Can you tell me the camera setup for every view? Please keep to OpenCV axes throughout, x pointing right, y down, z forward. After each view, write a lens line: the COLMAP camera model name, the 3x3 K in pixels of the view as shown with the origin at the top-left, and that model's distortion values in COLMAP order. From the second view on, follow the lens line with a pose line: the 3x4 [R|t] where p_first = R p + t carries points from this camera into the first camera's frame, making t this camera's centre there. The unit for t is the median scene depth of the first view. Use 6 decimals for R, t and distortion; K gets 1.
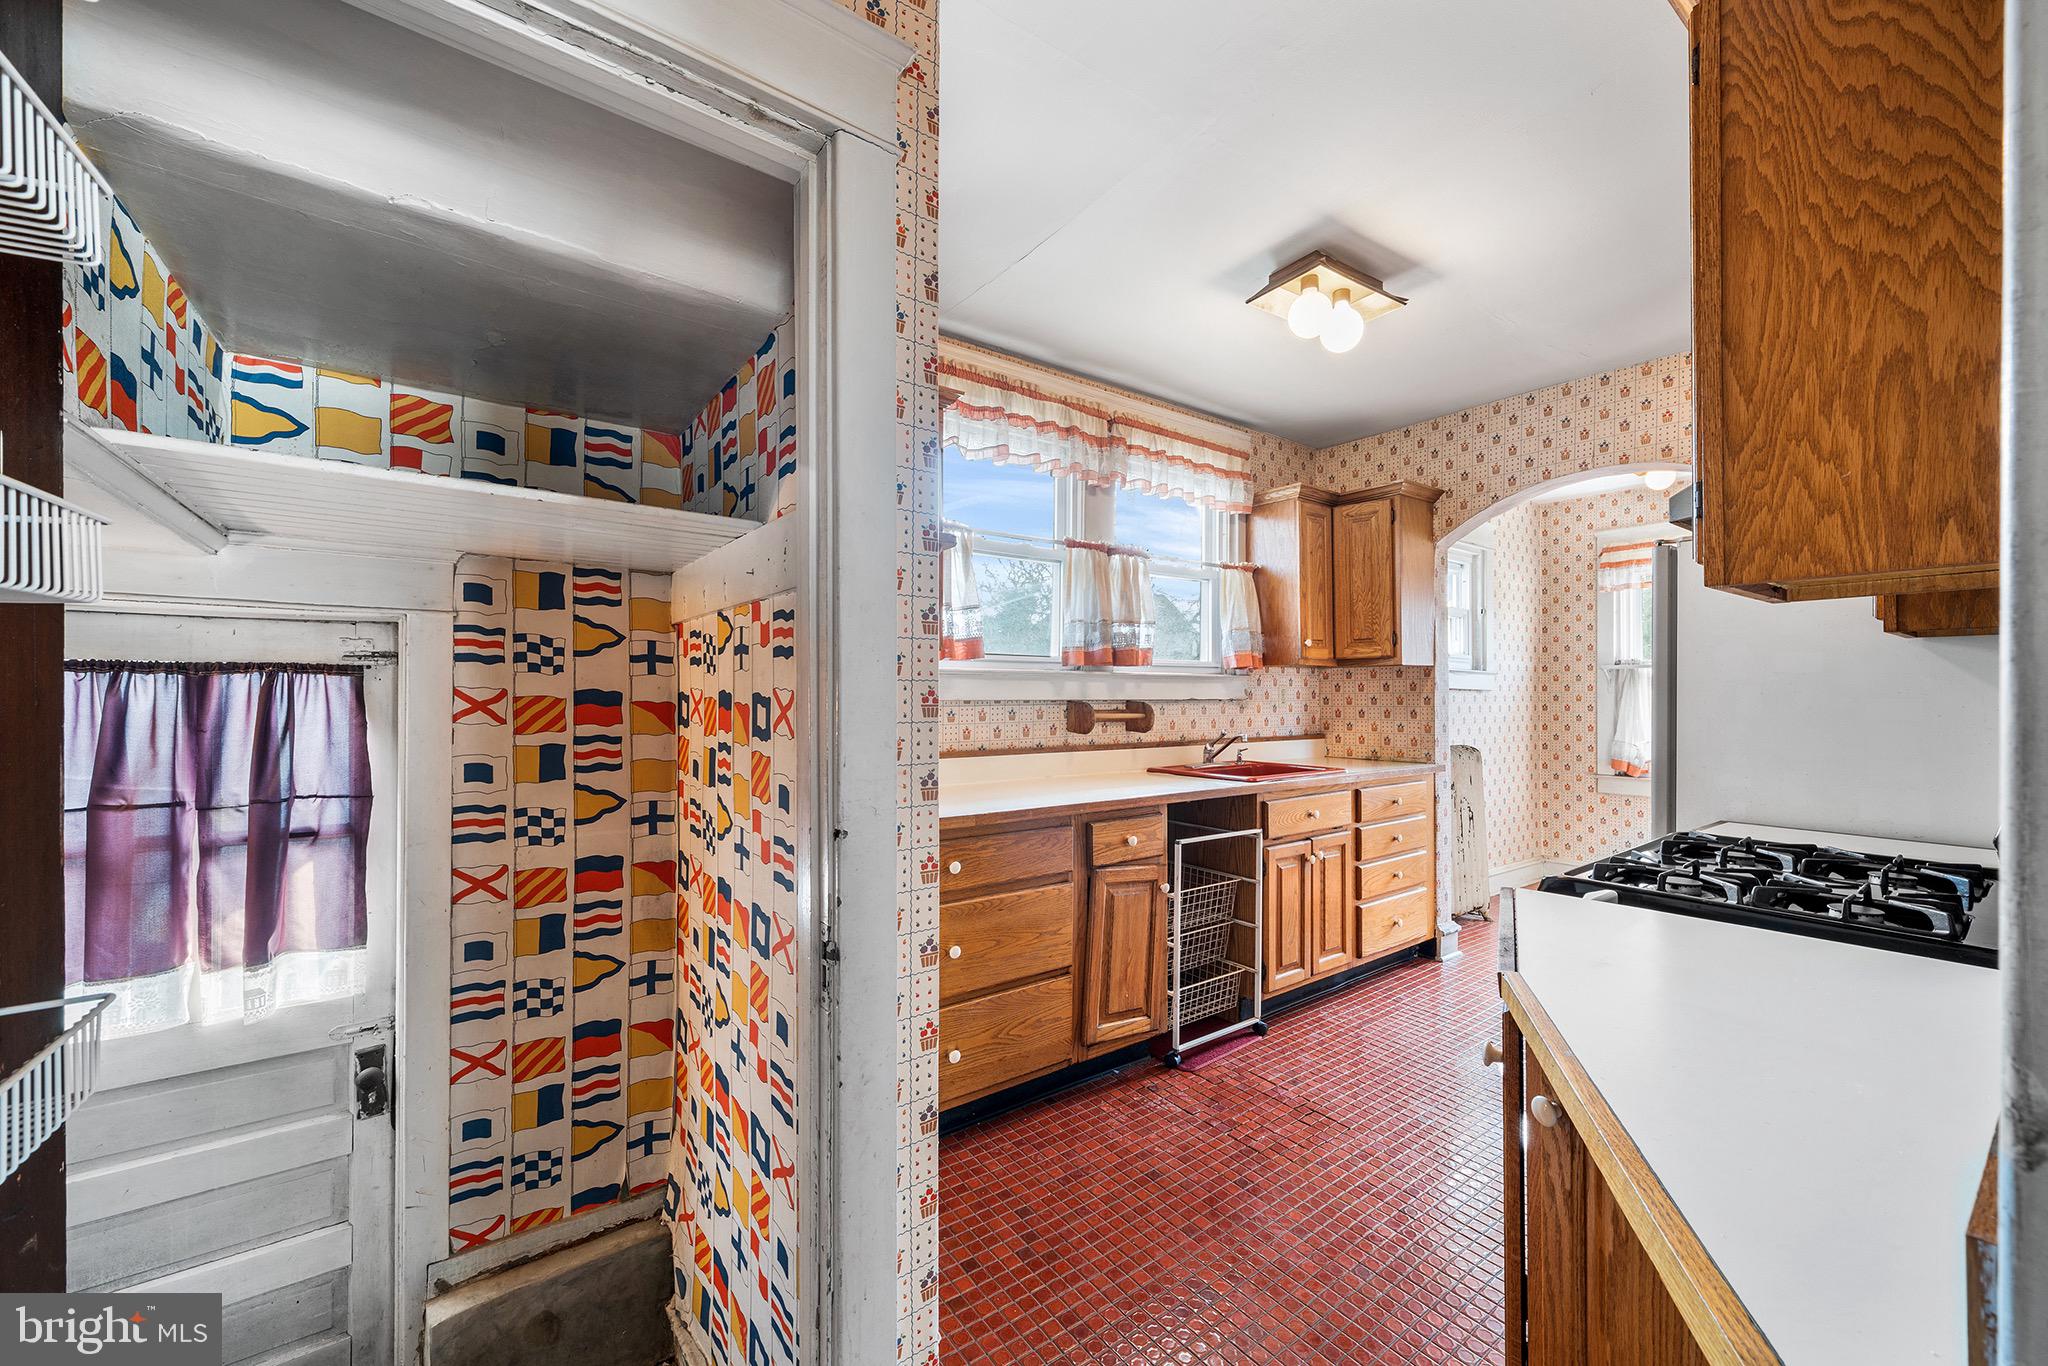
lens RADIAL K [[798.2, 0, 1026.8], [0, 798.2, 687.6], [0, 0, 1]] dist [-0.004360, -0.000098]
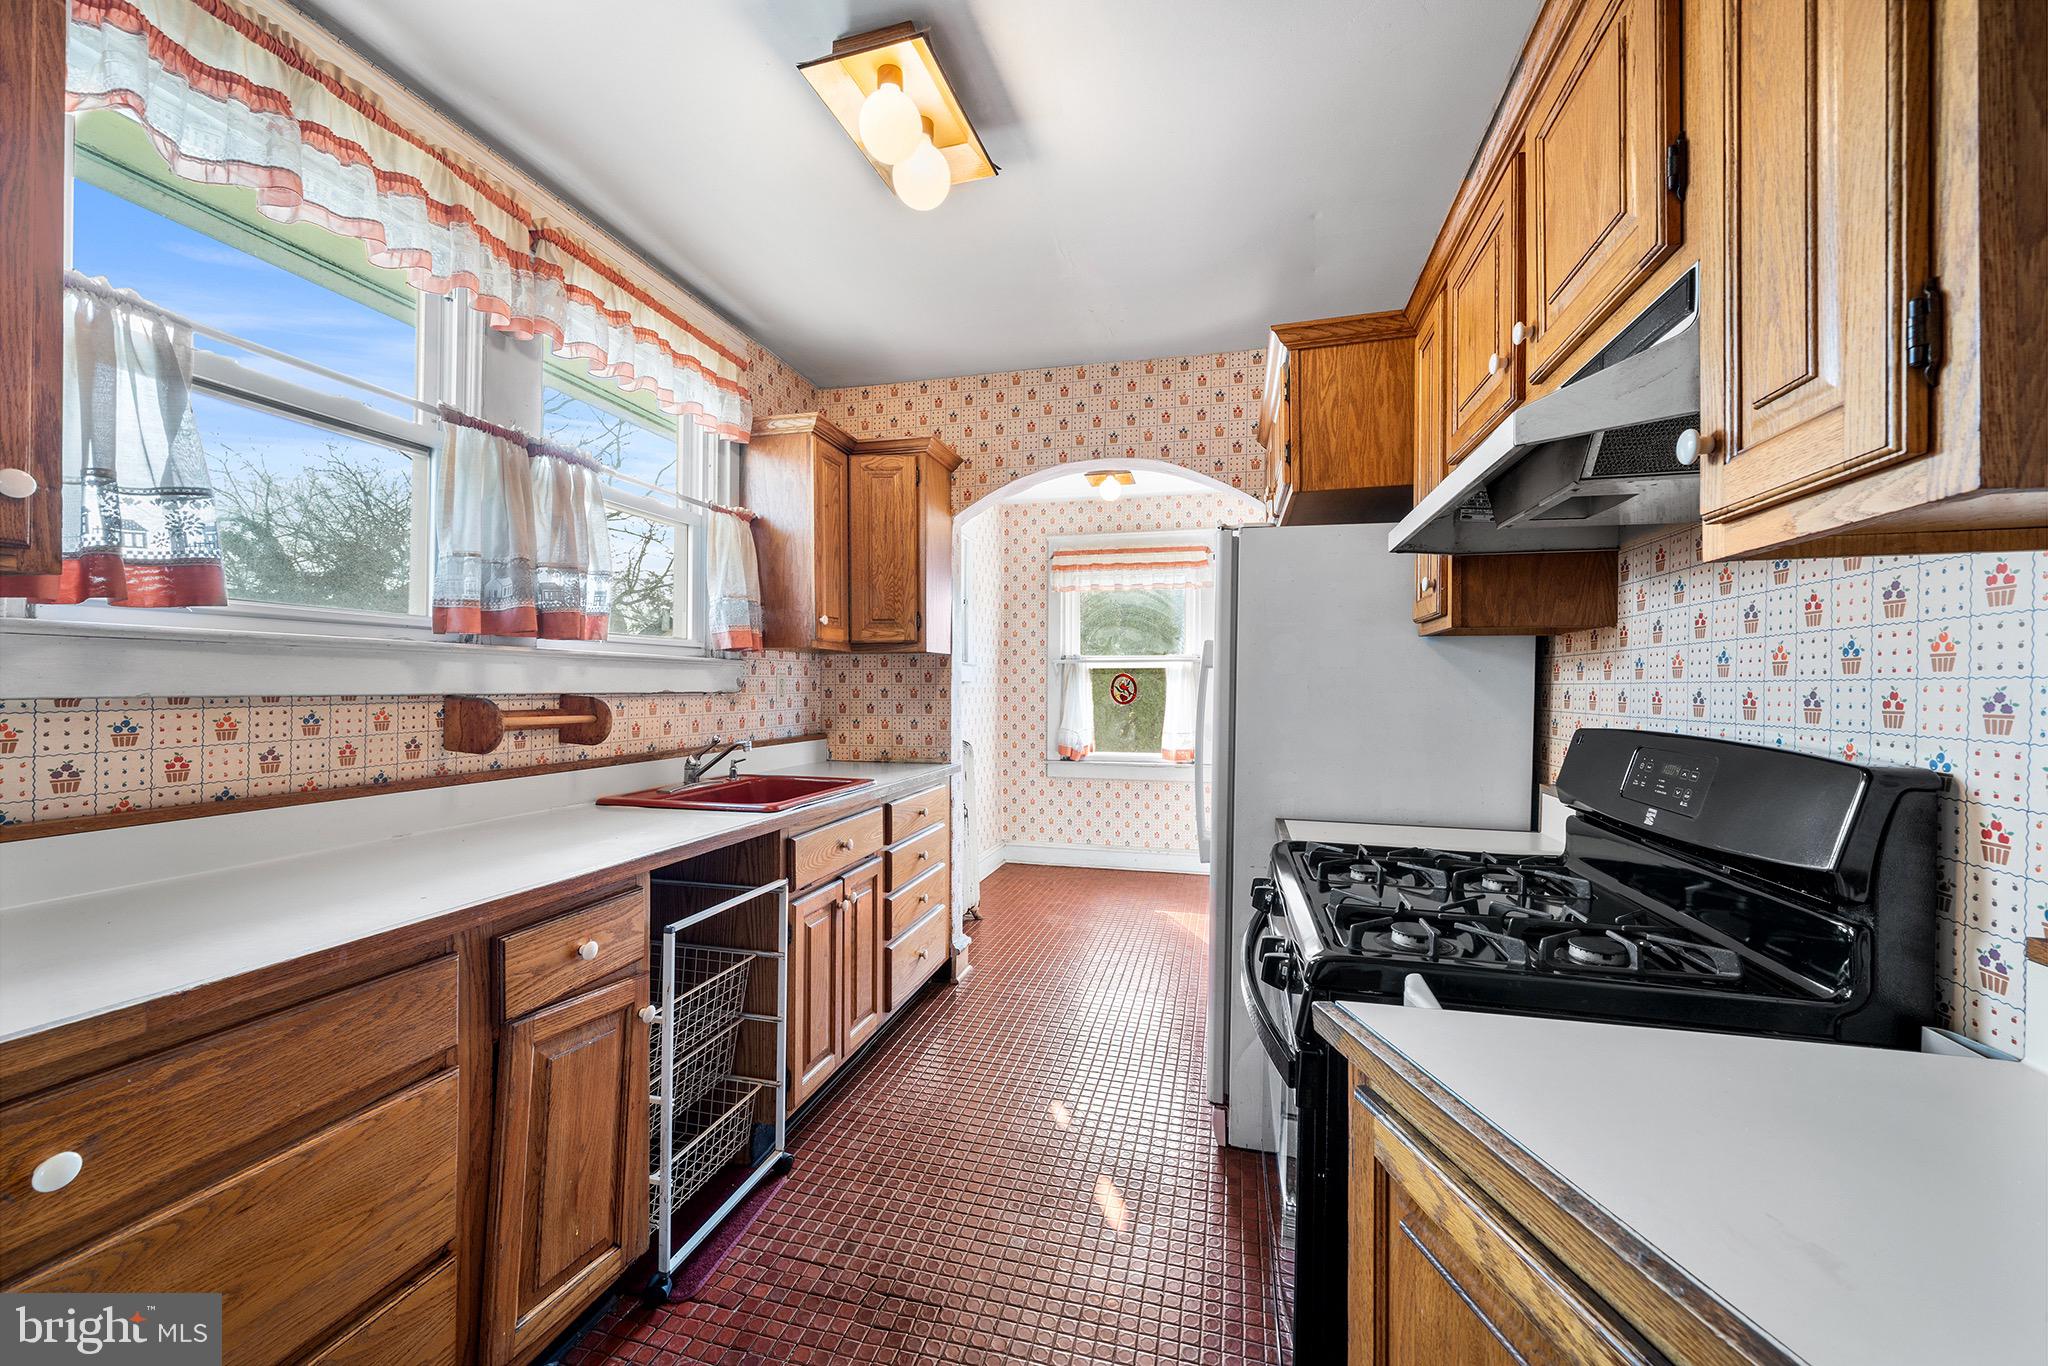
lens RADIAL K [[798.2, 0, 1026.8], [0, 798.2, 687.6], [0, 0, 1]] dist [-0.004360, -0.000098]
pose [[0.776012, 0.002187, 0.630714, 0.014201], [-0.010075, 0.999909, 0.008929, 0.001391], [-0.630637, -0.013284, 0.775964, 0.283183]]
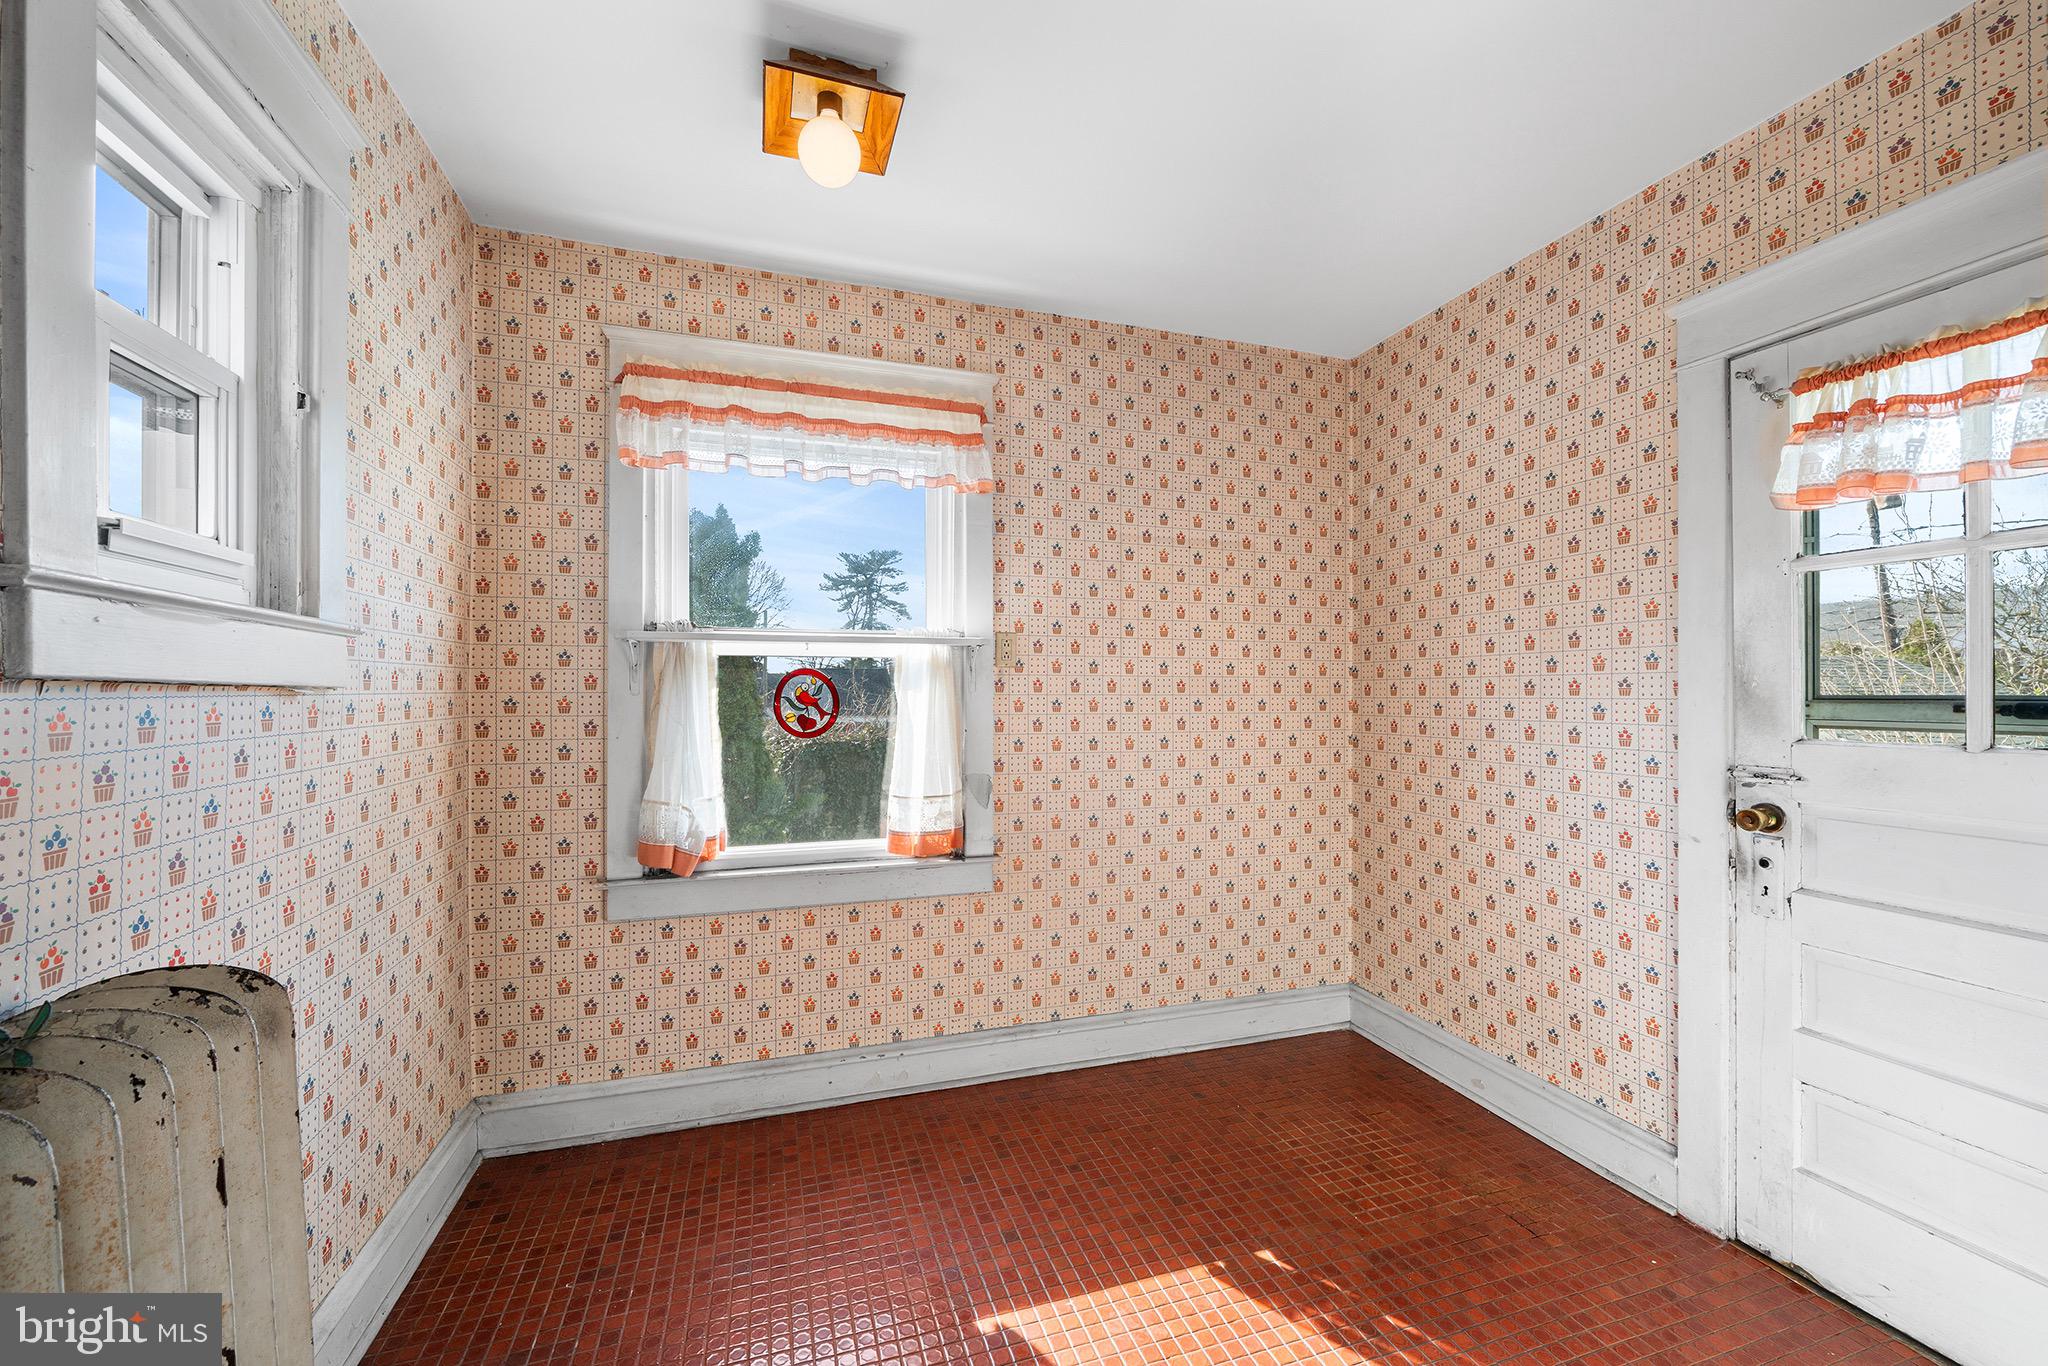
lens RADIAL K [[810.4, 0, 1021.8], [0, 810.4, 691.9], [0, 0, 1]] dist [-0.000135, -0.000003]
pose [[0.321592, 0.000115, 0.946878, 0.596511], [-0.012038, 0.999920, 0.003967, 0.001550], [-0.946802, -0.012674, 0.321567, 1.039875]]
